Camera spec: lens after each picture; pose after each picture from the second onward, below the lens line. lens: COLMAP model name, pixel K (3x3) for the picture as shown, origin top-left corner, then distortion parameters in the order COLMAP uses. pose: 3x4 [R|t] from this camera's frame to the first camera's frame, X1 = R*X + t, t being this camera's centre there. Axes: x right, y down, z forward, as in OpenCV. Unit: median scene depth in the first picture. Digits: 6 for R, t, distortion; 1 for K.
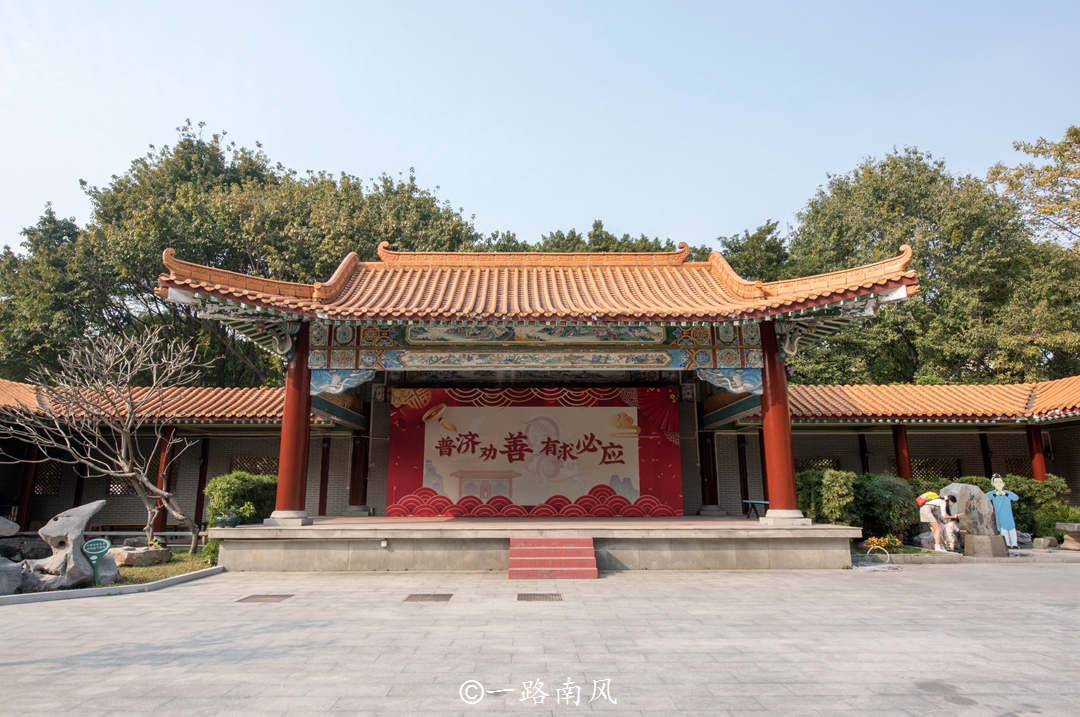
lens RADIAL K [[642.3, 0, 540.0], [0, 642.3, 358.5], [0, 0, 1]] dist [0.000005, -0.000387]
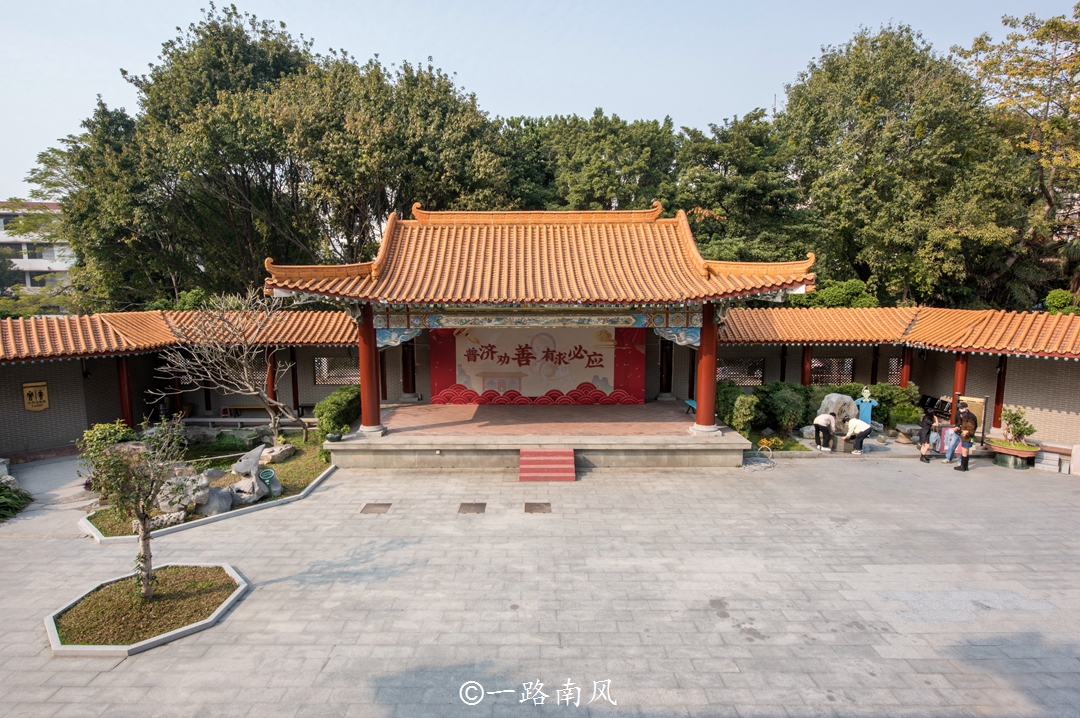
lens RADIAL K [[589.8, 0, 545.6], [0, 589.8, 359.5], [0, 0, 1]] dist [-0.001843, -0.001839]
pose [[0.999980, 0.006297, -0.001139, 0.011380], [-0.005555, 0.942625, 0.333807, -0.303595], [0.003176, -0.333793, 0.942641, -0.196053]]
